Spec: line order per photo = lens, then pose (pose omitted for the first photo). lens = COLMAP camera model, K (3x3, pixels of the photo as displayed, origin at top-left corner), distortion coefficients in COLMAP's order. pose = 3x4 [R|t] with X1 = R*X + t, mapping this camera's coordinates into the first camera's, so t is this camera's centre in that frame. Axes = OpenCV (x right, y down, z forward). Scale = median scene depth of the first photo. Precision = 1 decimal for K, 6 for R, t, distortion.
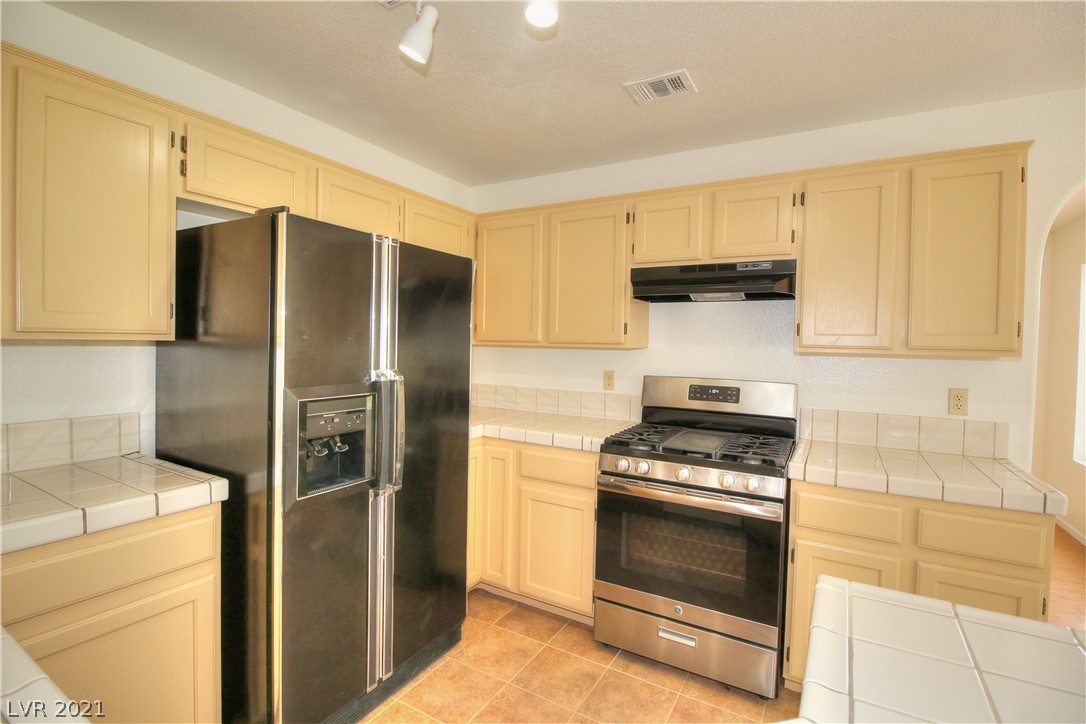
lens RADIAL K [[502.4, 0, 550.5], [0, 502.4, 354.3], [0, 0, 1]] dist [-0.011833, -0.005427]
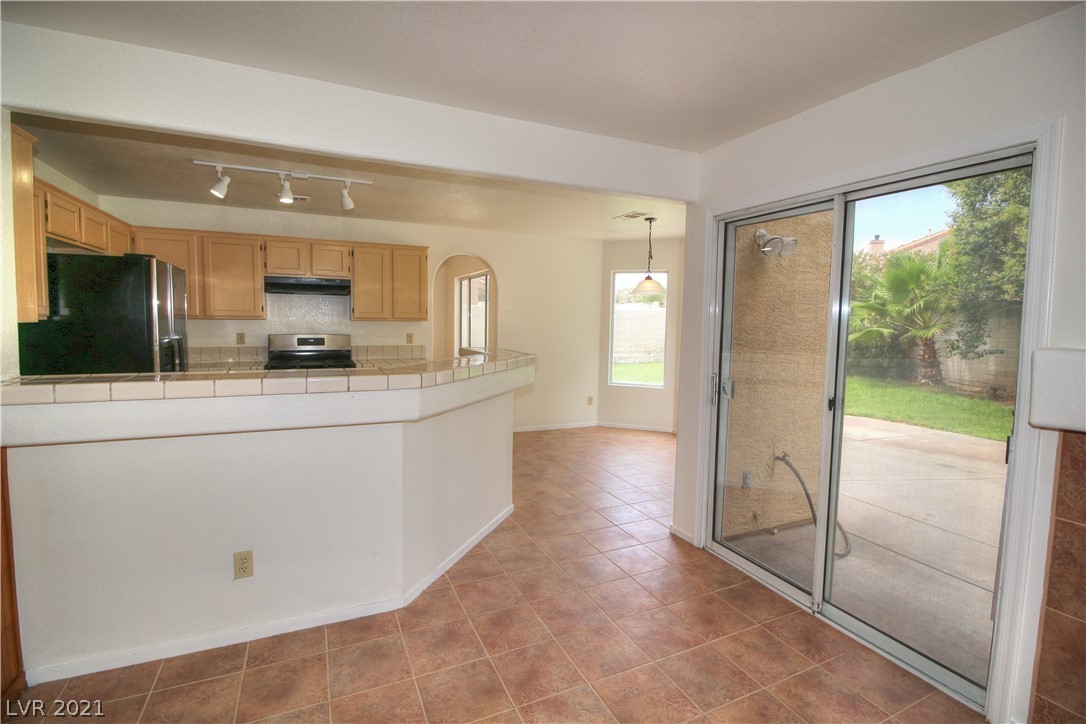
lens RADIAL K [[502.4, 0, 546.8], [0, 502.4, 356.5], [0, 0, 1]] dist [-0.011833, -0.005427]
pose [[0.572995, -0.075102, 0.816111, -0.902958], [0.017255, 0.996677, 0.079604, -0.006471], [-0.819377, -0.031530, 0.572387, -1.069337]]
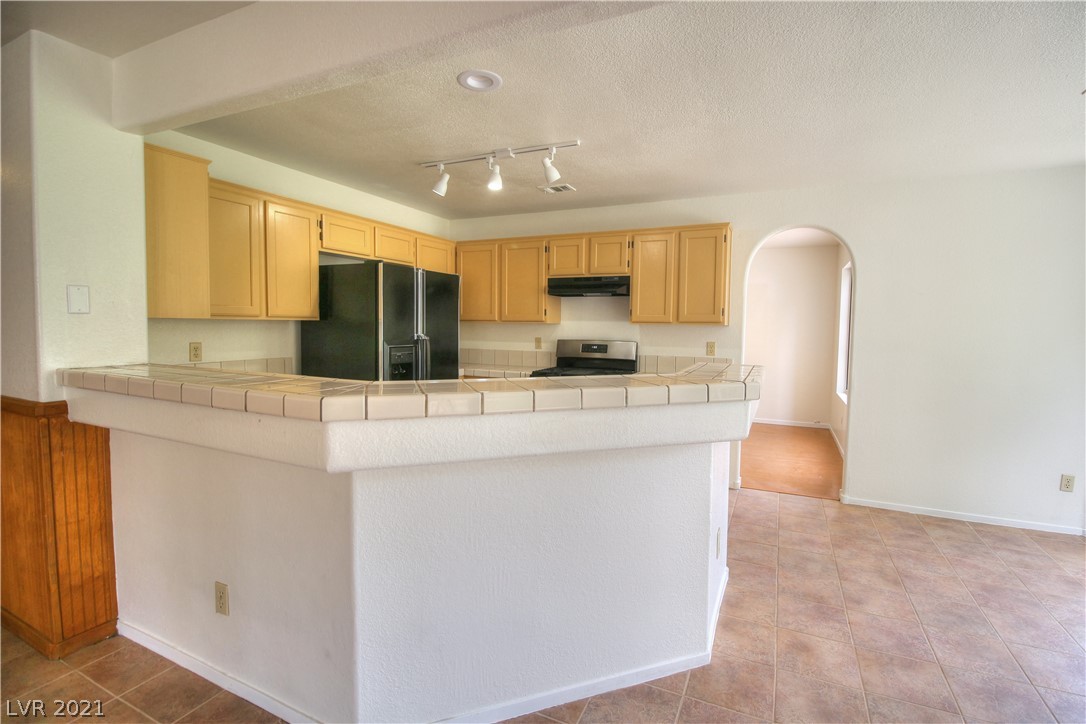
lens RADIAL K [[502.4, 0, 550.0], [0, 502.4, 348.9], [0, 0, 1]] dist [-0.011833, -0.005427]
pose [[0.996150, -0.013215, 0.086668, 0.014391], [0.010922, 0.999579, 0.026883, 0.035169], [-0.086987, -0.025833, 0.995874, -0.898432]]
